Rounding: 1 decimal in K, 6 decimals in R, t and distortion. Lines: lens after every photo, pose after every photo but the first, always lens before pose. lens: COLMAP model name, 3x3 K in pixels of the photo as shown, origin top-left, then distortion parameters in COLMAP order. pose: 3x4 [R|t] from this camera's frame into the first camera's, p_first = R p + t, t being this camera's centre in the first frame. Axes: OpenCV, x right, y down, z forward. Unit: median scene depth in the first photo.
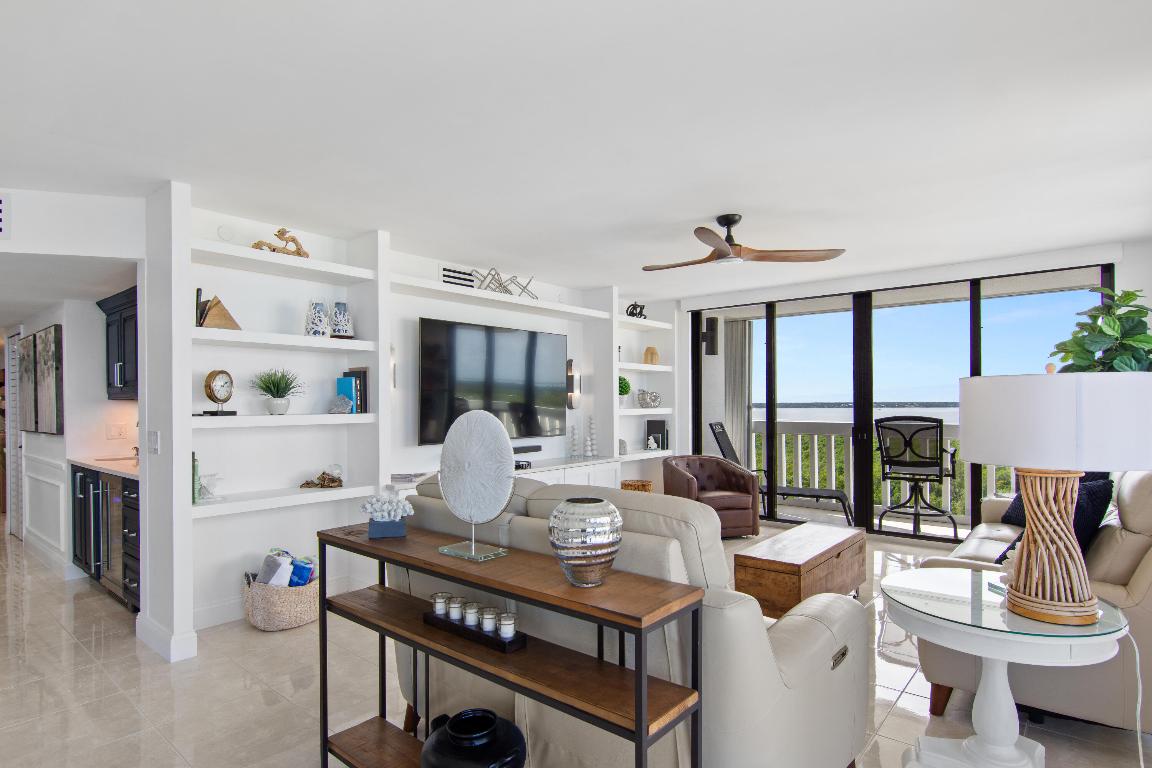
lens RADIAL K [[614.1, 0, 574.9], [0, 614.1, 401.4], [0, 0, 1]] dist [0.002555, 0.000415]
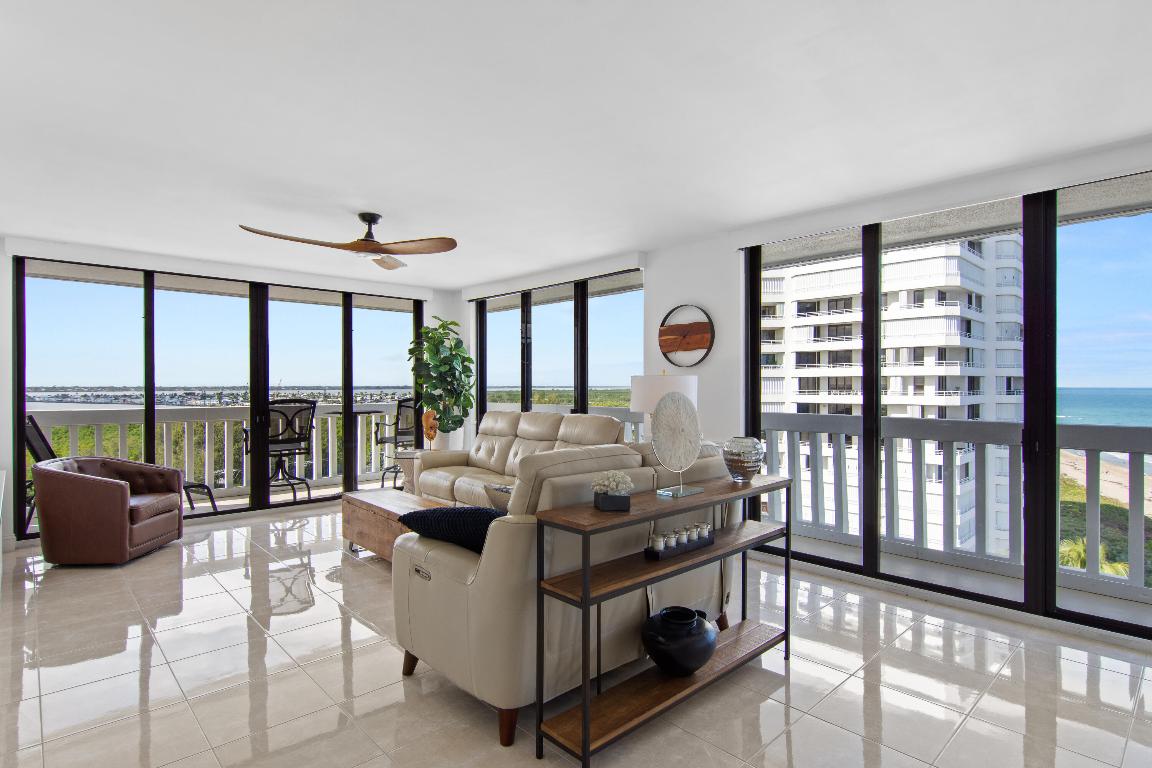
lens RADIAL K [[590.7, 0, 576.0], [0, 590.7, 384.0], [0, 0, 1]] dist [-0.000564, -0.000092]
pose [[0.115539, 0.011408, 0.993237, -0.482349], [-0.002591, 0.999934, -0.011184, 0.006776], [-0.993300, -0.001281, 0.115561, 0.344737]]
